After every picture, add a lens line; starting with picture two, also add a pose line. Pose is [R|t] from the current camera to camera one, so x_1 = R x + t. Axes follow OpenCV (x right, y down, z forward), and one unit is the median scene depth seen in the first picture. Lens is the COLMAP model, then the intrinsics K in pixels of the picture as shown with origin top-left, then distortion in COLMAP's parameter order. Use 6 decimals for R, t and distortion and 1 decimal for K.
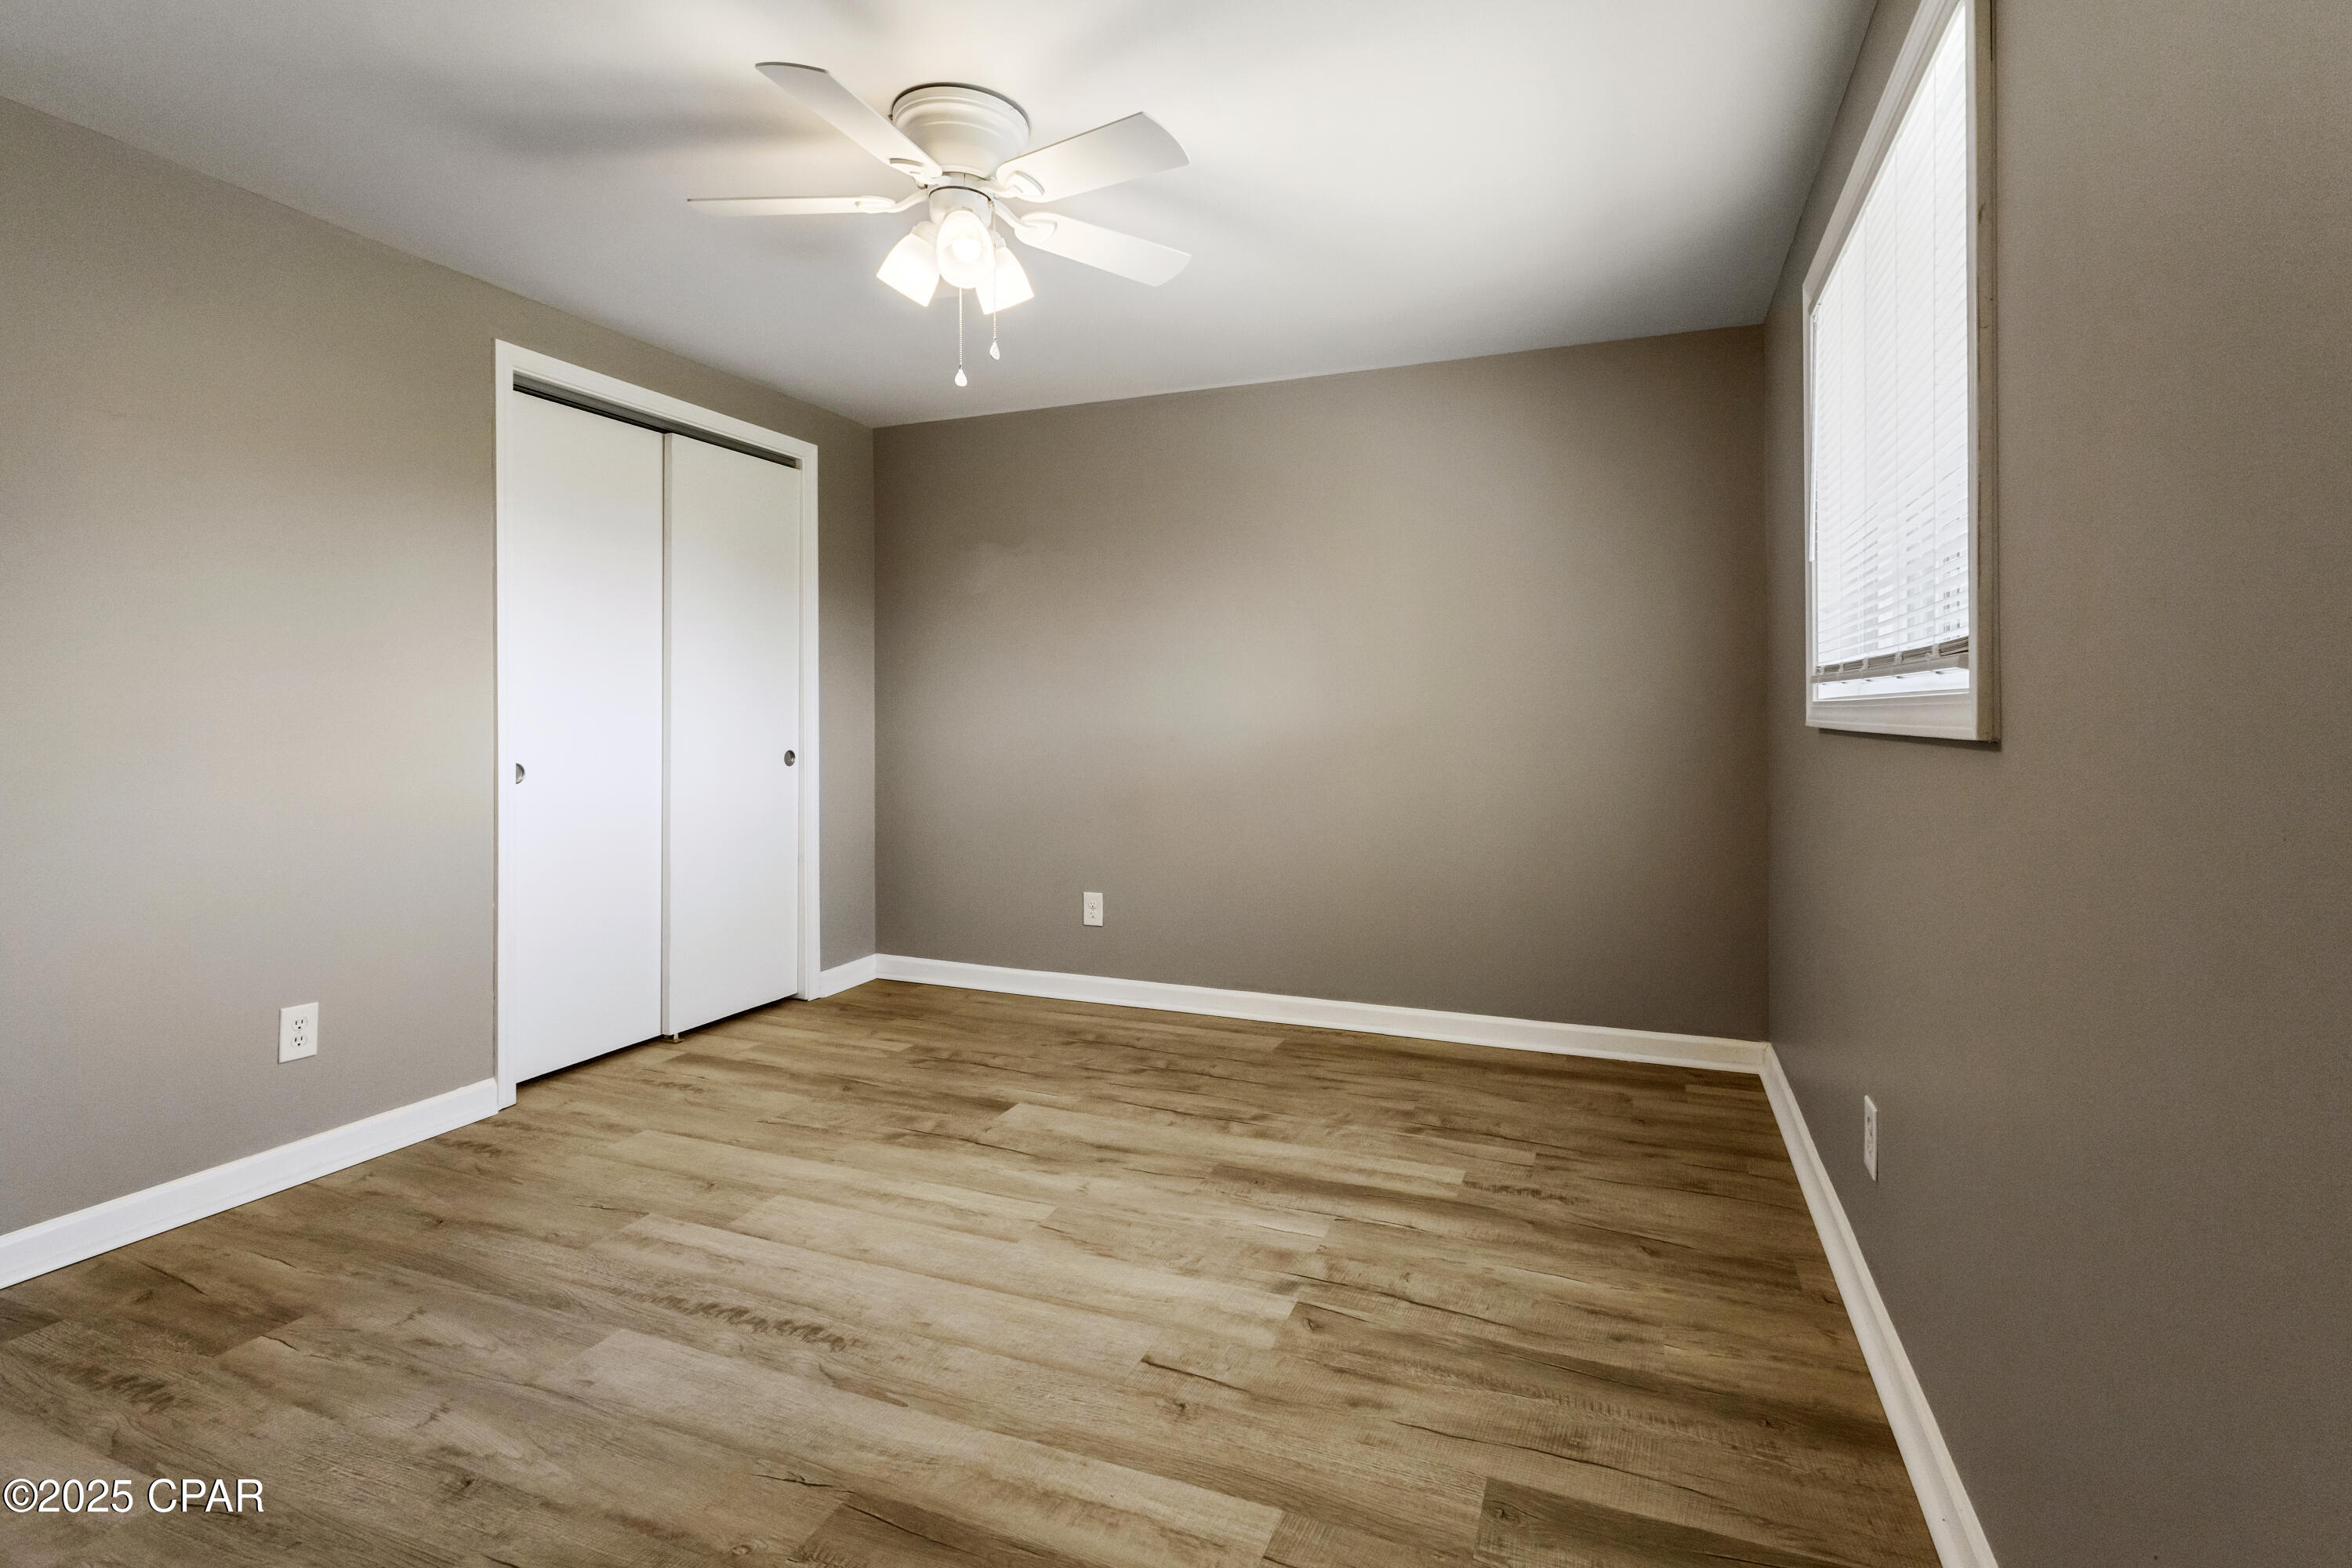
lens RADIAL K [[1126.0, 0, 1171.0], [0, 1126.0, 720.9], [0, 0, 1]] dist [0.002317, 0.001543]
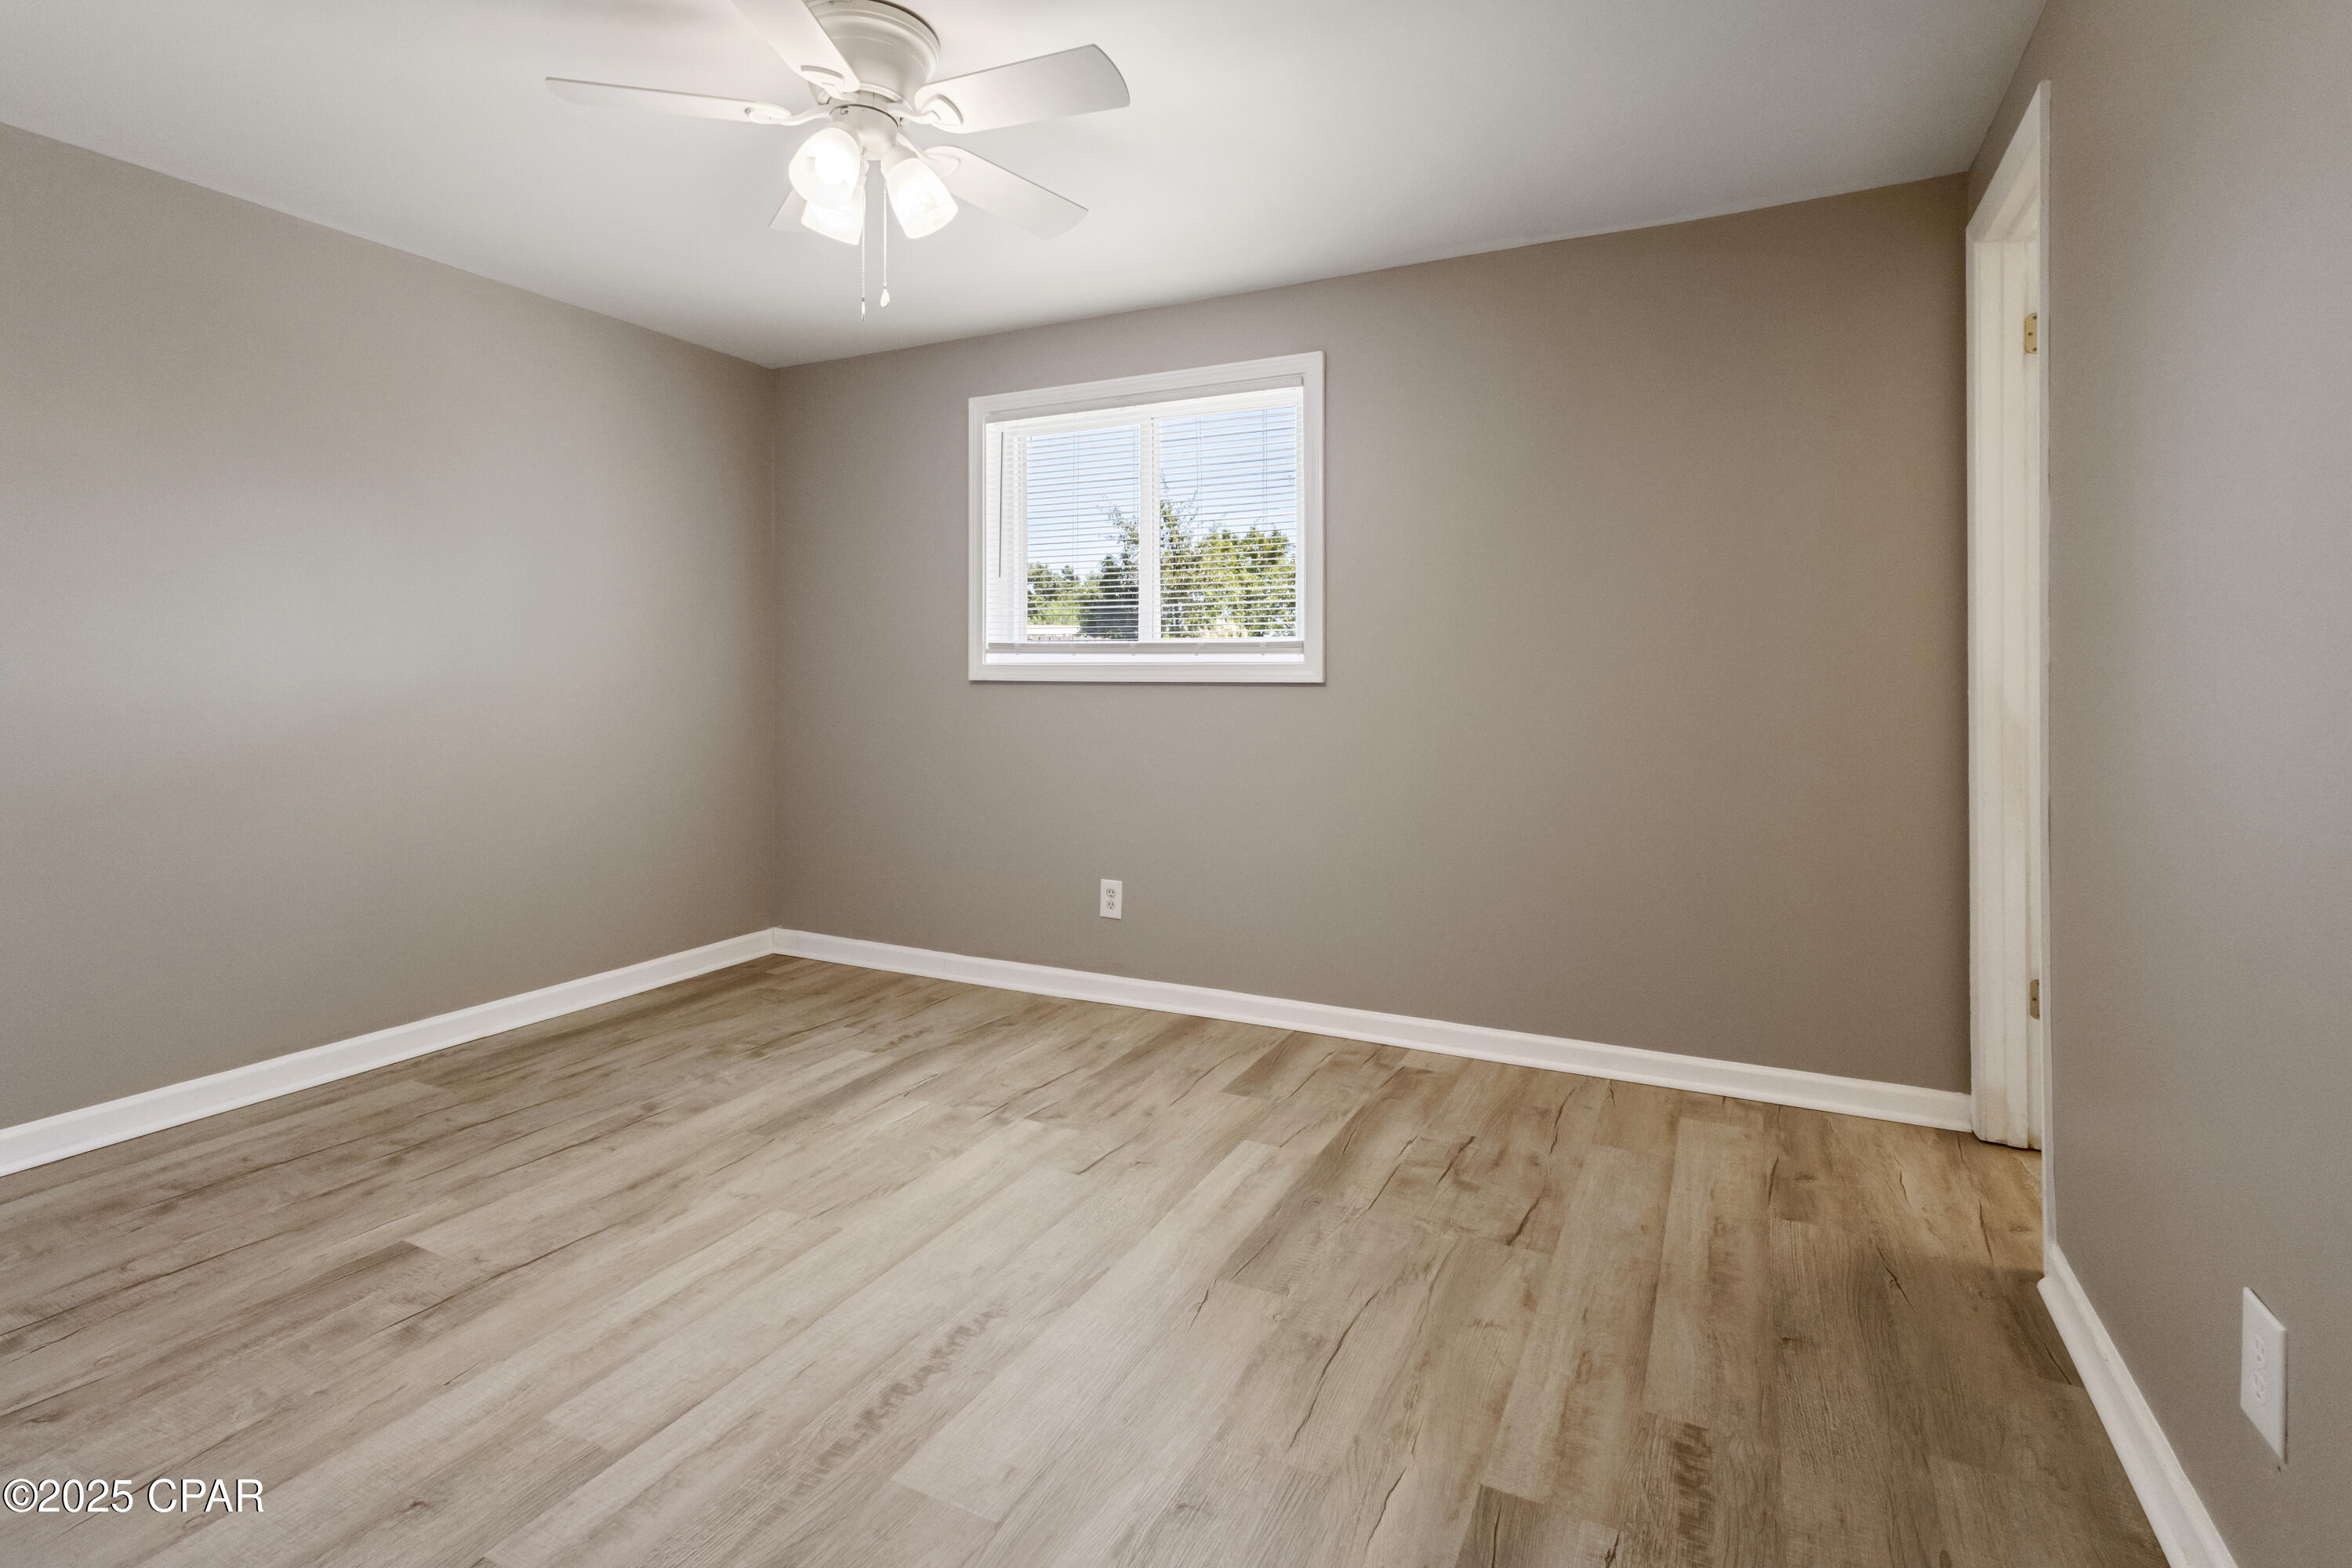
lens RADIAL K [[1126.0, 0, 1188.1], [0, 1126.0, 778.3], [0, 0, 1]] dist [0.002317, 0.001543]
pose [[0.059997, -0.093057, 0.993852, -1.011148], [0.003546, 0.995659, 0.093012, -0.002790], [-0.998192, -0.002056, 0.060067, 0.641826]]
